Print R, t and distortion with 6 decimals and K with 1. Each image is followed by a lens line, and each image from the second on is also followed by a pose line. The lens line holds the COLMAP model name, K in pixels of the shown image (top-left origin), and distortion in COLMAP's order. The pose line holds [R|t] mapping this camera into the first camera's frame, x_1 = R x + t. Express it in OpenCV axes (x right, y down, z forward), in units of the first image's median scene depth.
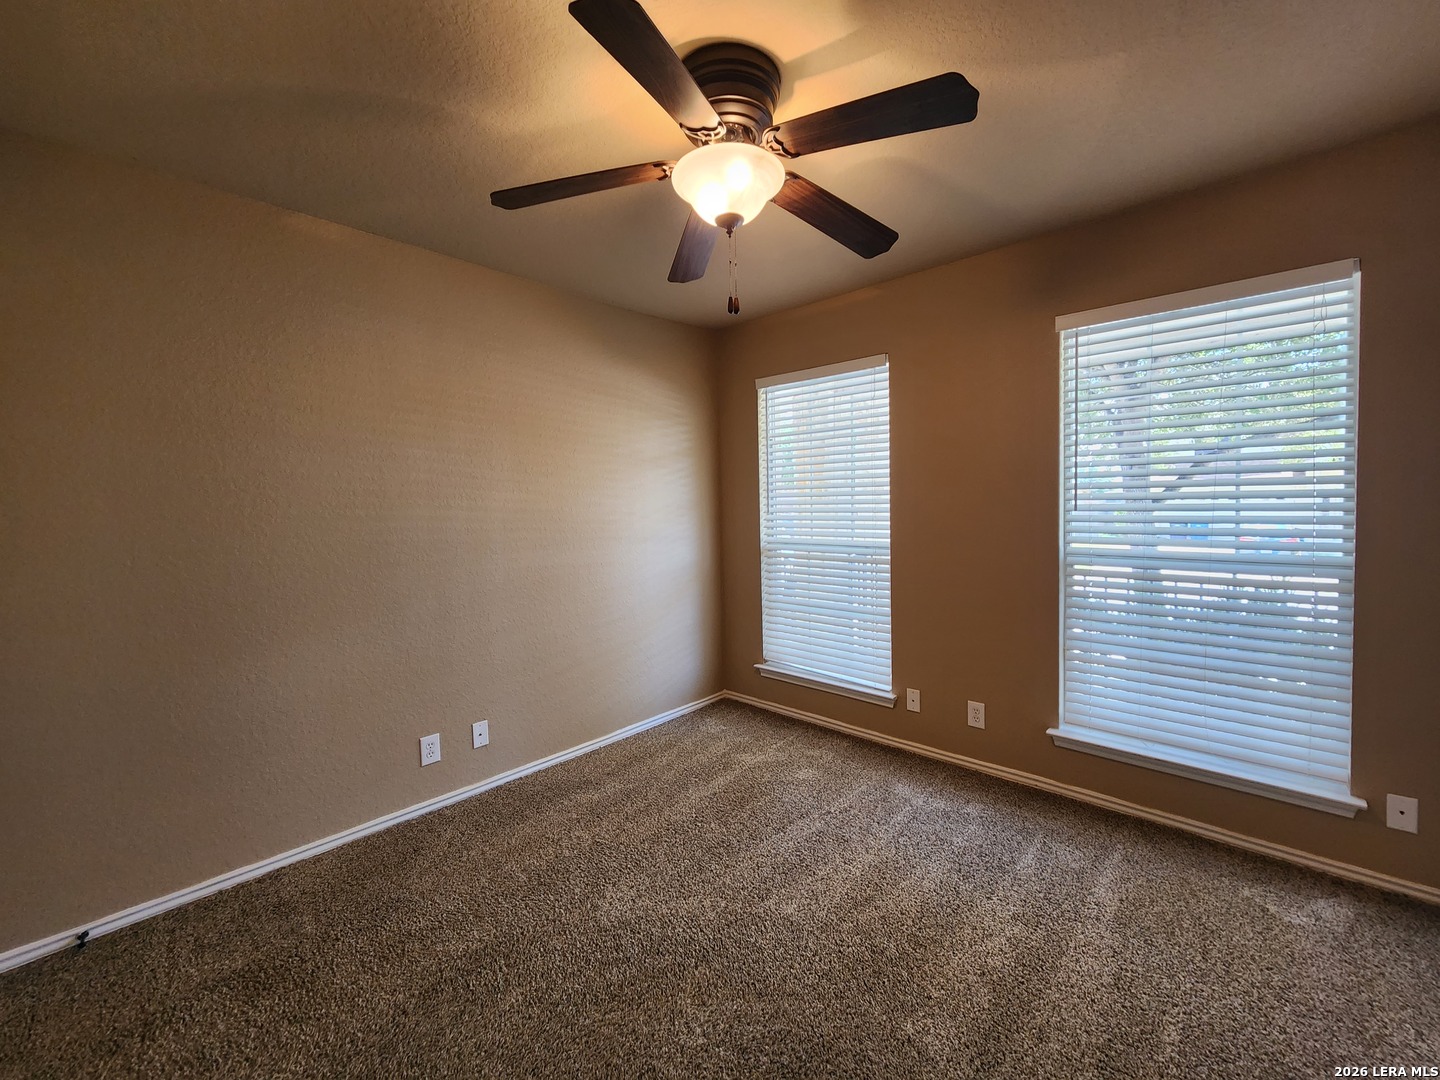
lens RADIAL K [[581.9, 0, 733.3], [0, 581.9, 530.1], [0, 0, 1]] dist [-0.002939, -0.000368]
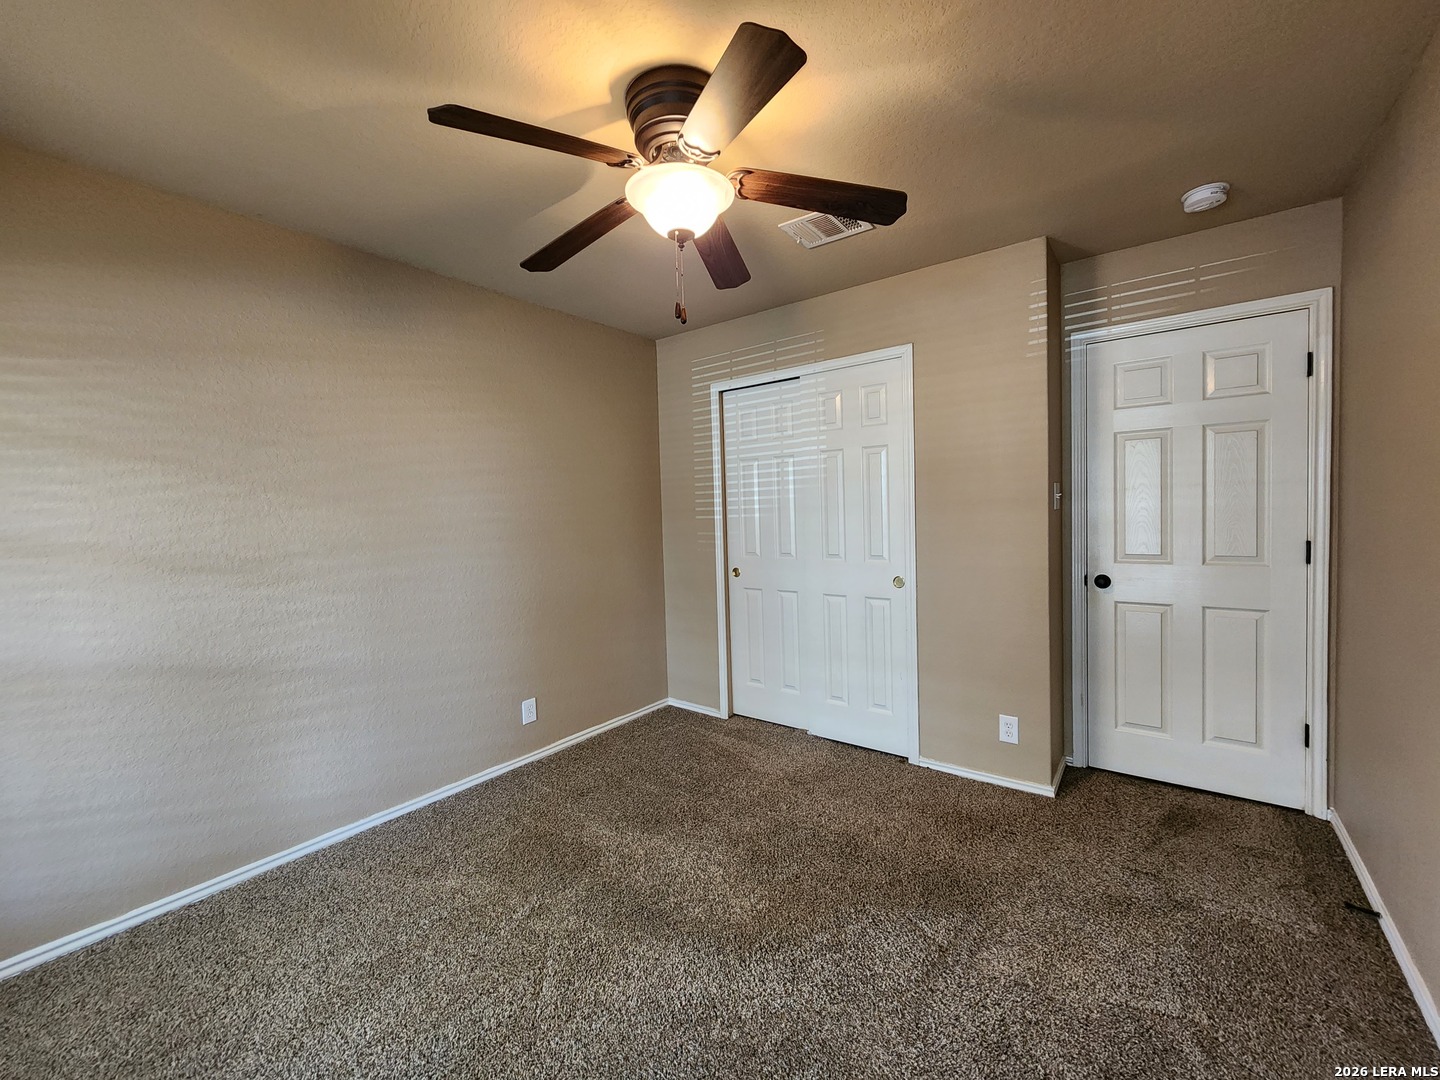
lens RADIAL K [[581.9, 0, 733.3], [0, 581.9, 530.1], [0, 0, 1]] dist [-0.002939, -0.000368]
pose [[-0.993597, 0.048712, -0.101945, 0.016587], [0.040565, 0.995927, 0.080519, -0.039188], [0.105452, 0.075868, -0.991526, 1.041362]]
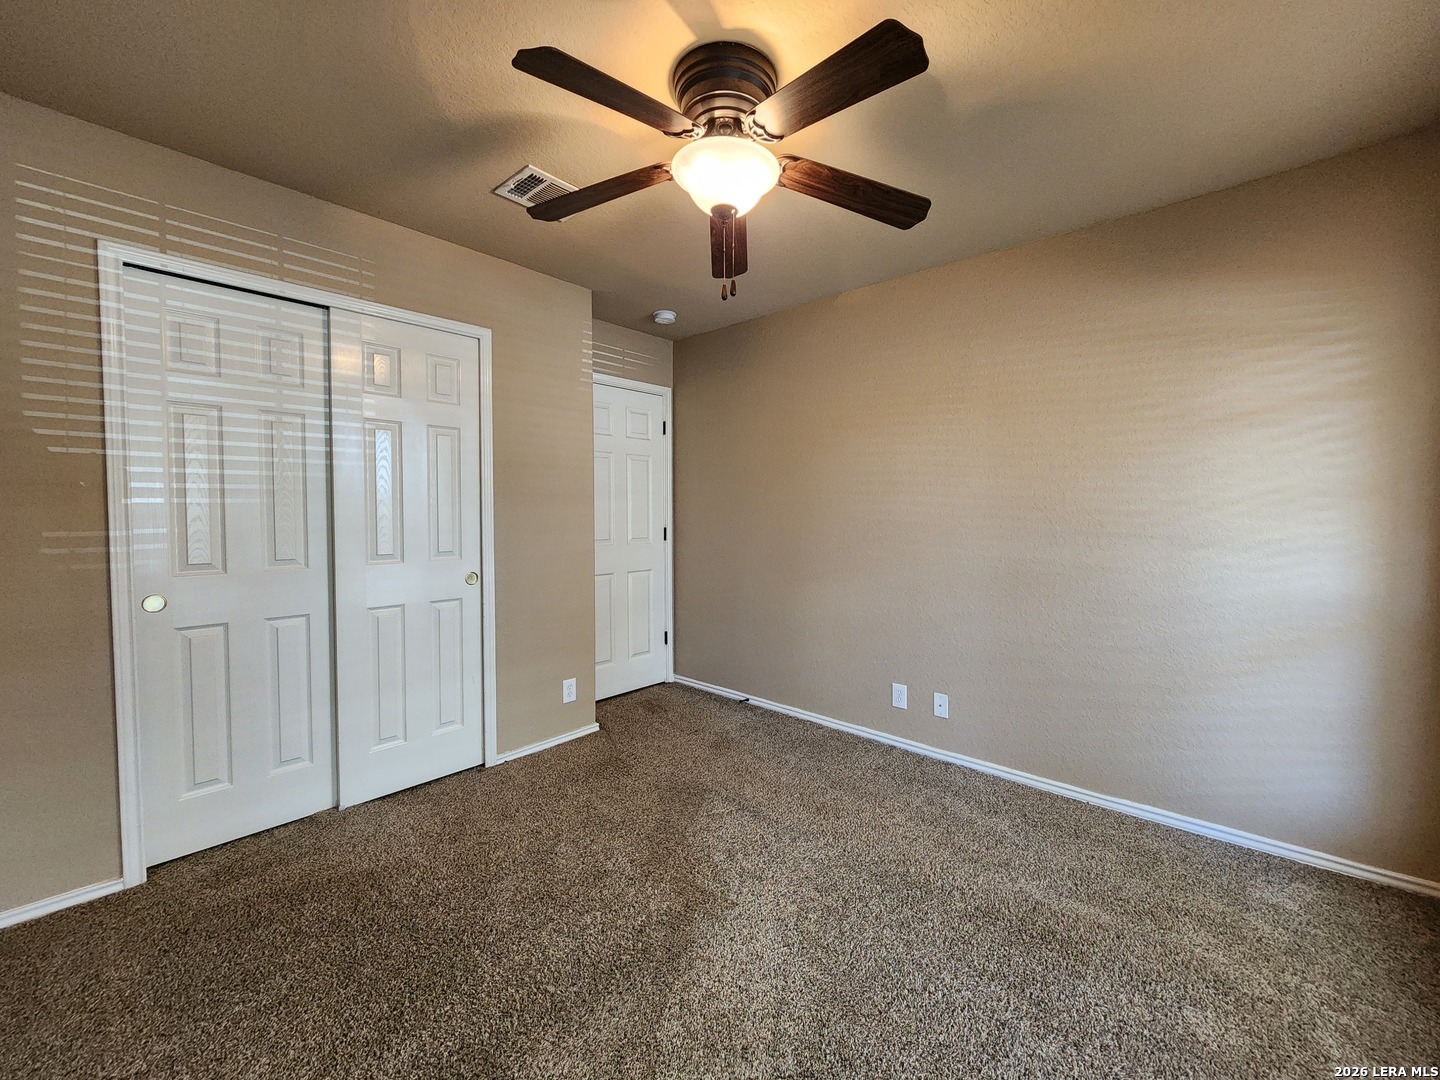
lens RADIAL K [[581.9, 0, 733.3], [0, 581.9, 530.1], [0, 0, 1]] dist [-0.002939, -0.000368]
pose [[0.017731, 0.054751, -0.998343, 0.534575], [-0.049339, 0.997331, 0.053819, -0.007972], [0.998625, 0.048303, 0.020385, 0.510449]]
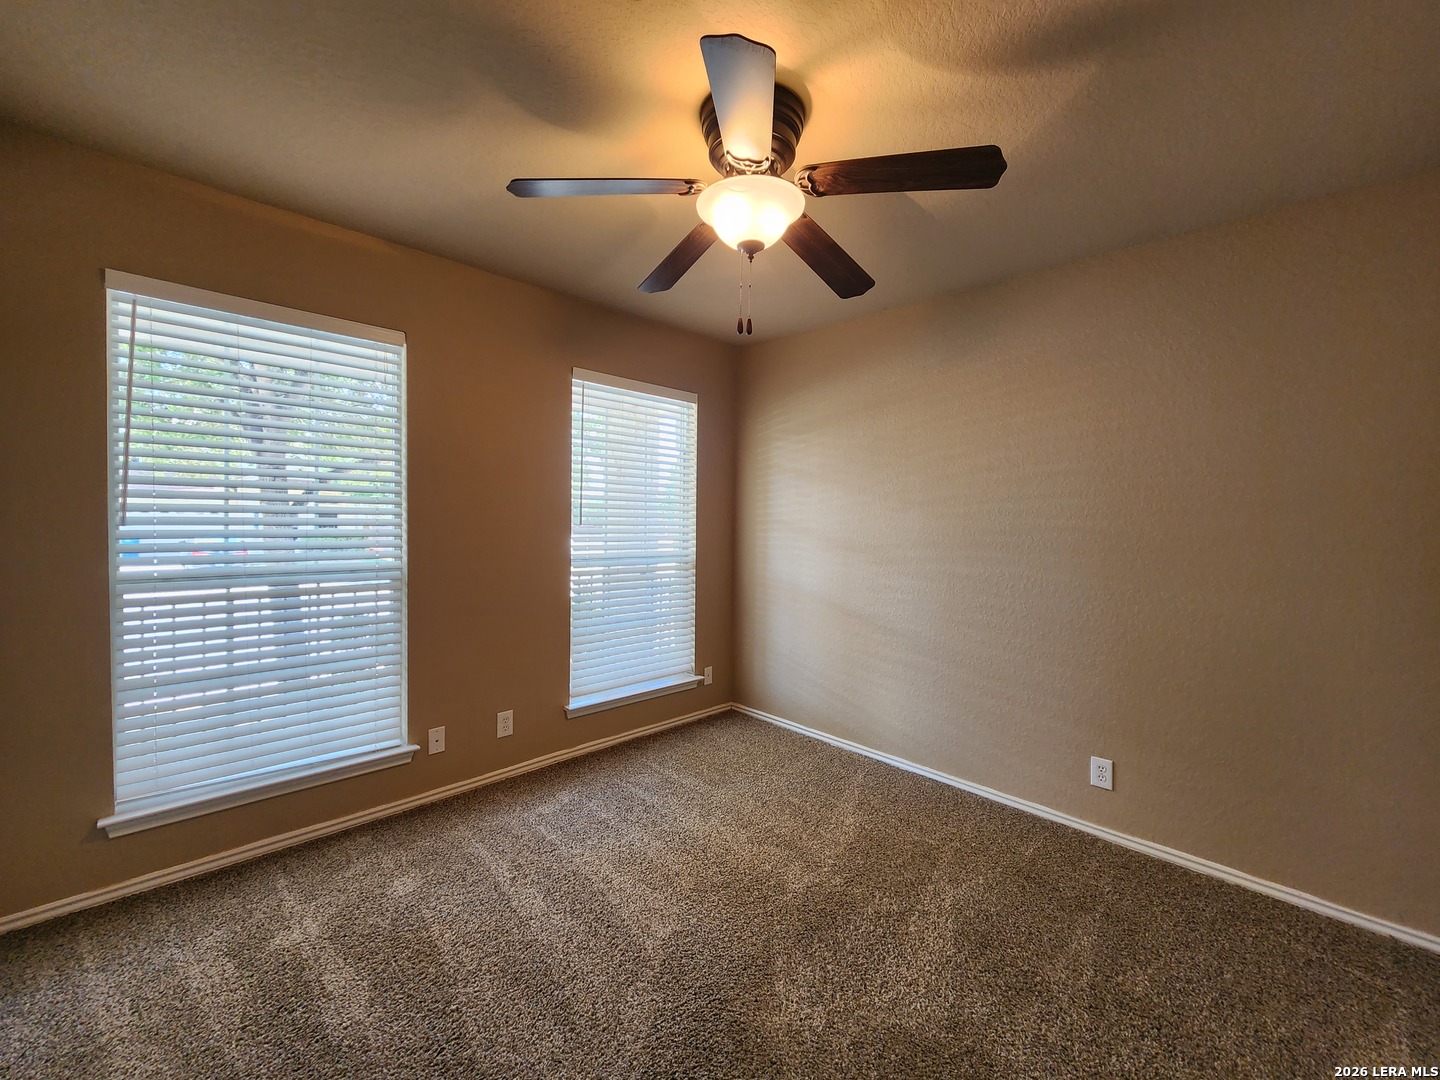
lens RADIAL K [[587.4, 0, 730.7], [0, 587.4, 531.0], [0, 0, 1]] dist [0.003064, -0.000535]
pose [[0.047544, -0.008084, 0.998836, -0.533033], [0.032084, 0.999464, 0.006562, -0.012170], [-0.998354, 0.031734, 0.047778, 0.496790]]
